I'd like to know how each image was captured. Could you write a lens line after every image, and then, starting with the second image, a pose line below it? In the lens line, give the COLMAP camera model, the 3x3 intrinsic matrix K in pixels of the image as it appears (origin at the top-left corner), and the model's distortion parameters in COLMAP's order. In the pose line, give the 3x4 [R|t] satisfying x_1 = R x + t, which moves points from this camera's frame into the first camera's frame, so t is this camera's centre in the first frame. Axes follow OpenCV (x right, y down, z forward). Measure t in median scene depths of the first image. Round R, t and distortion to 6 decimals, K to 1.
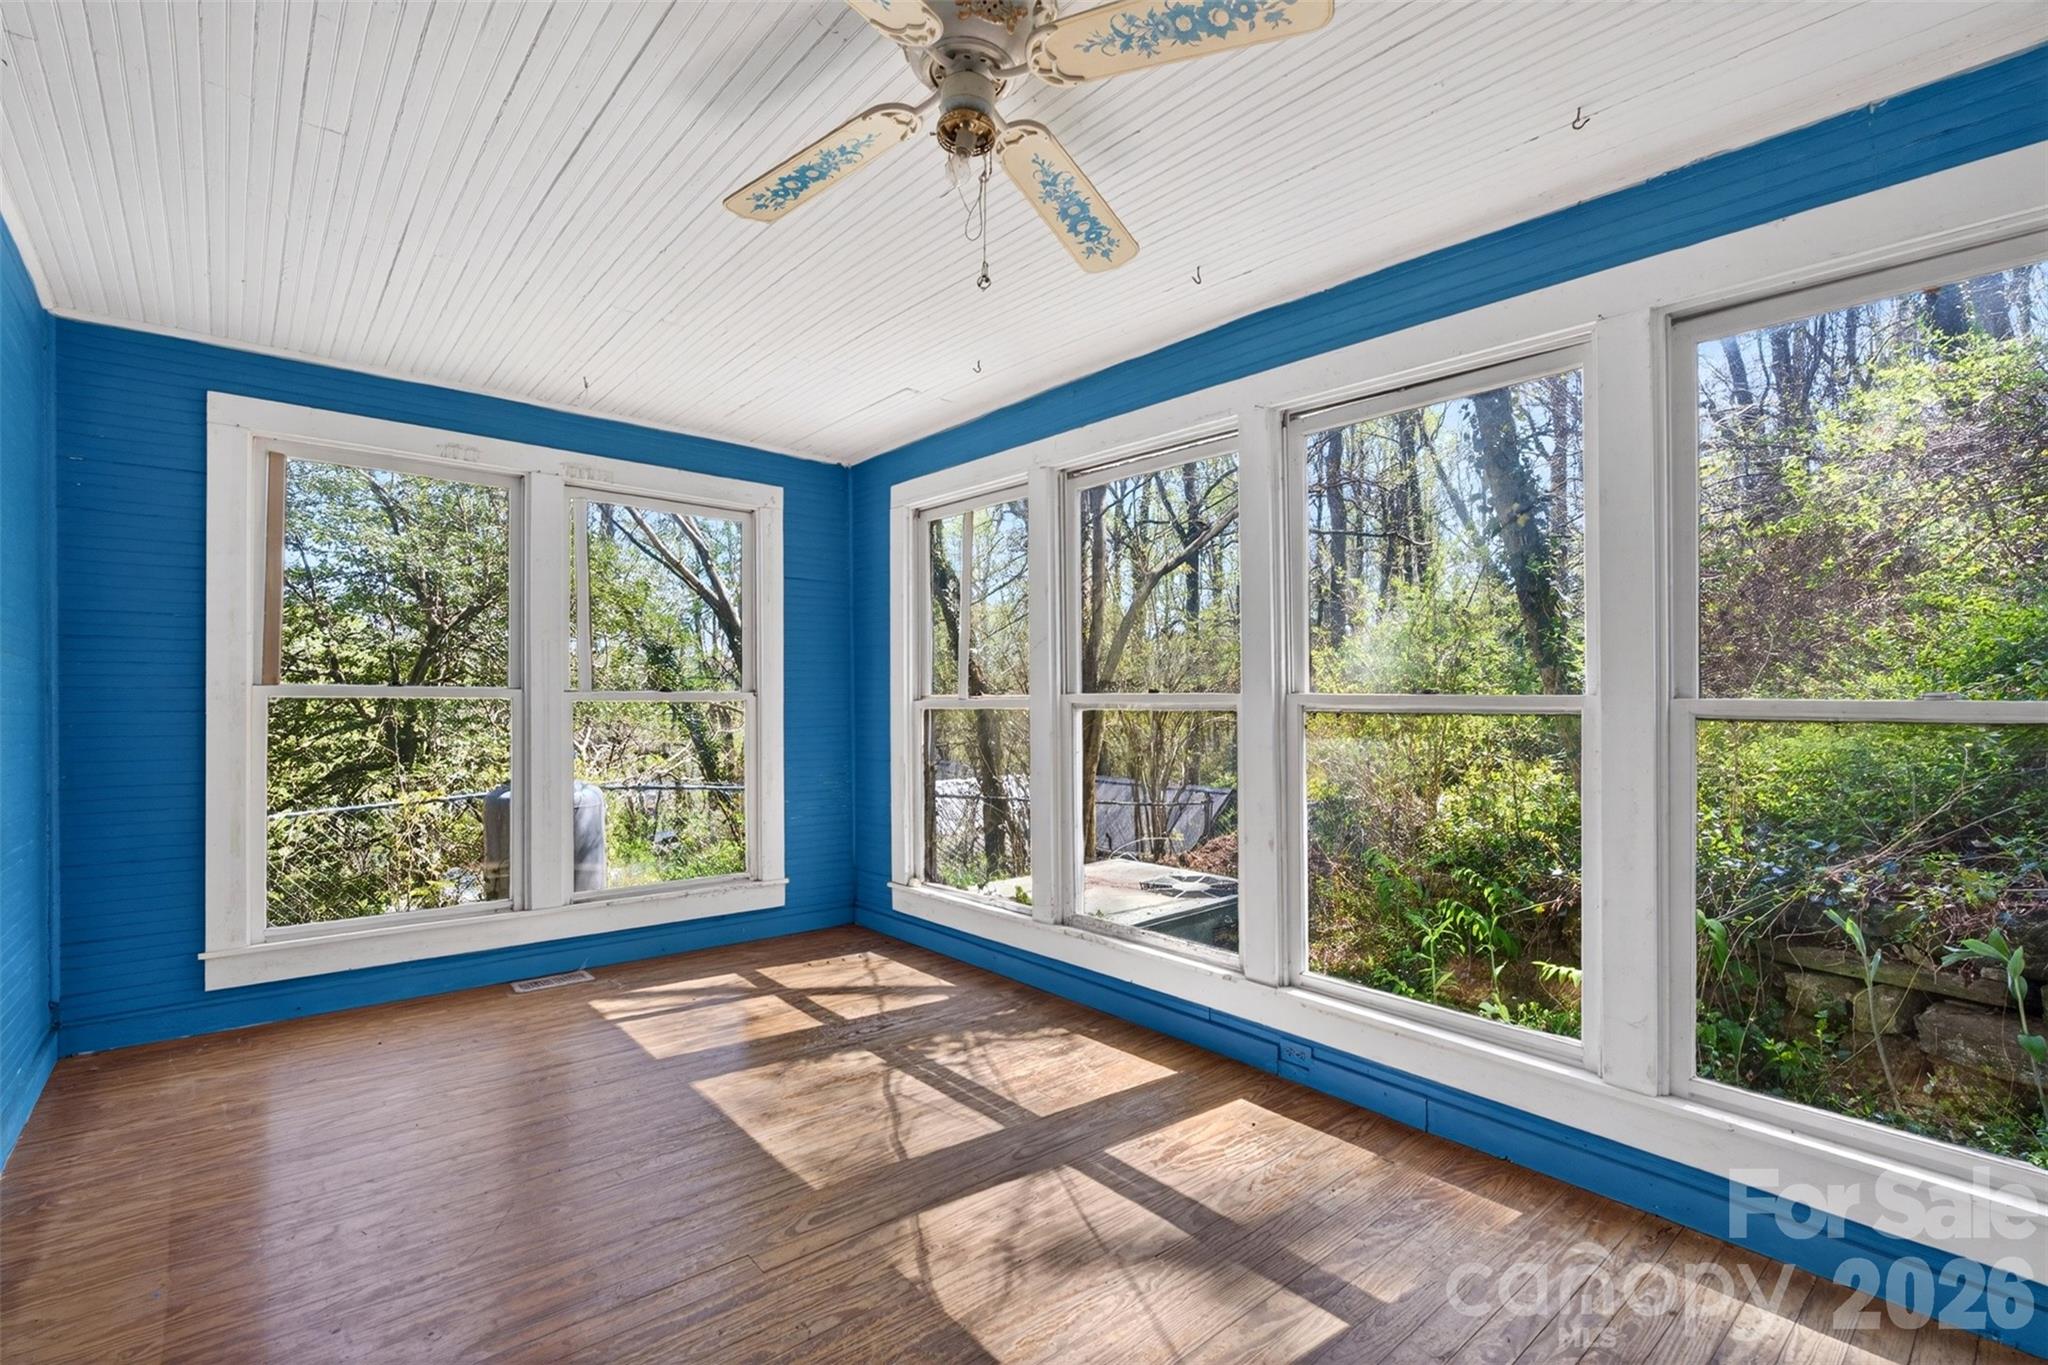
lens RADIAL K [[933.2, 0, 1024.3], [0, 933.2, 697.3], [0, 0, 1]] dist [-0.002123, 0.002211]
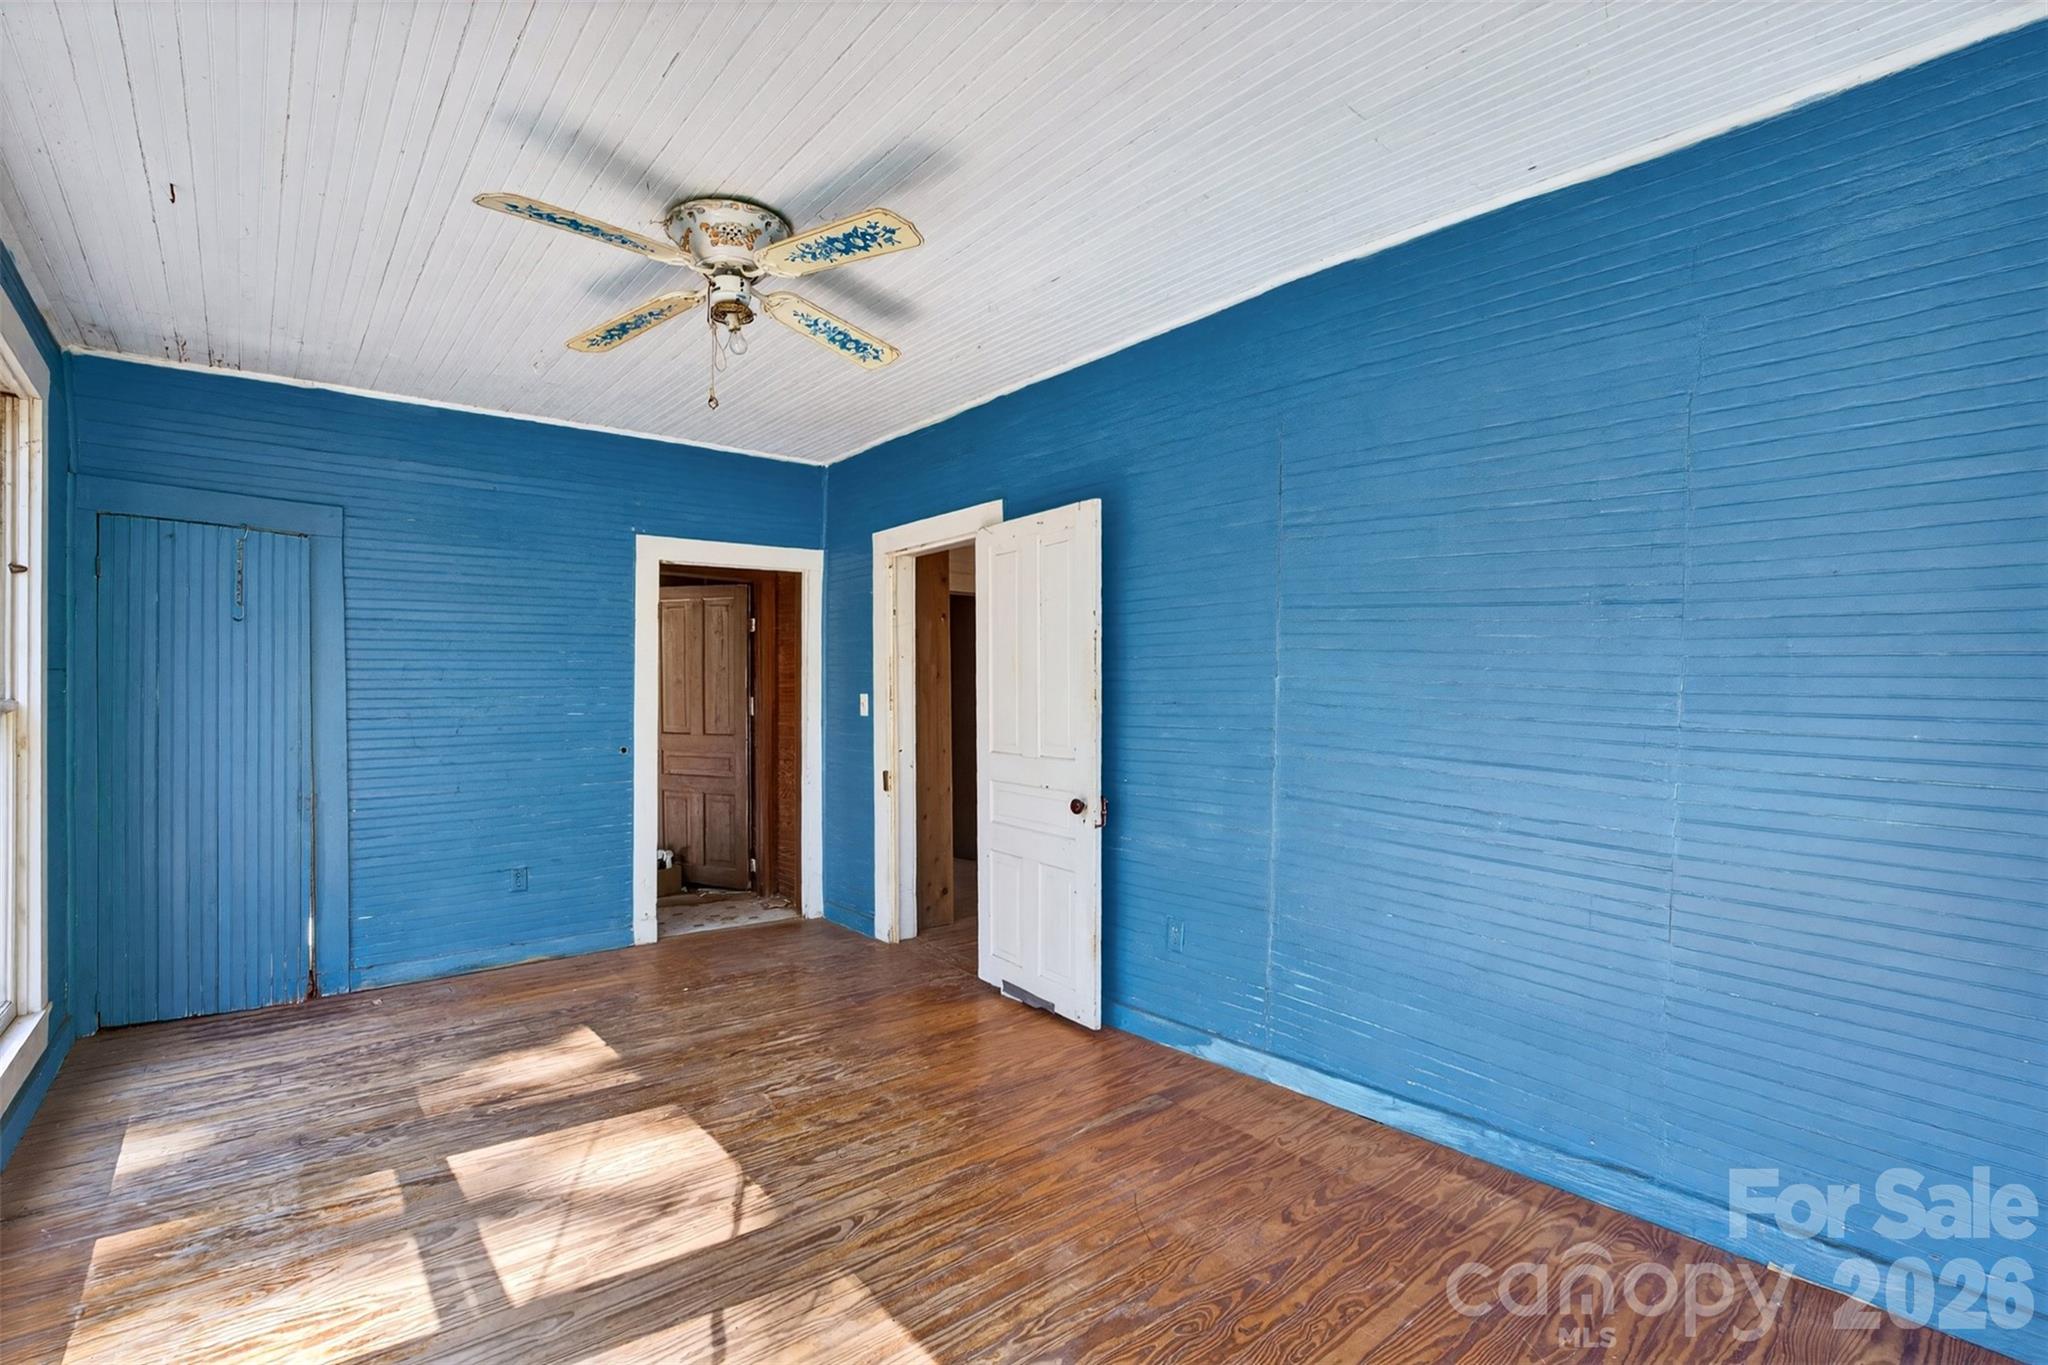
lens RADIAL K [[933.2, 0, 1022.2], [0, 933.2, 688.6], [0, 0, 1]] dist [-0.002123, 0.002211]
pose [[-0.999881, -0.002617, 0.015189, -0.462800], [-0.002674, 0.999989, -0.003739, -0.015781], [-0.015179, -0.003779, -0.999878, 2.105317]]
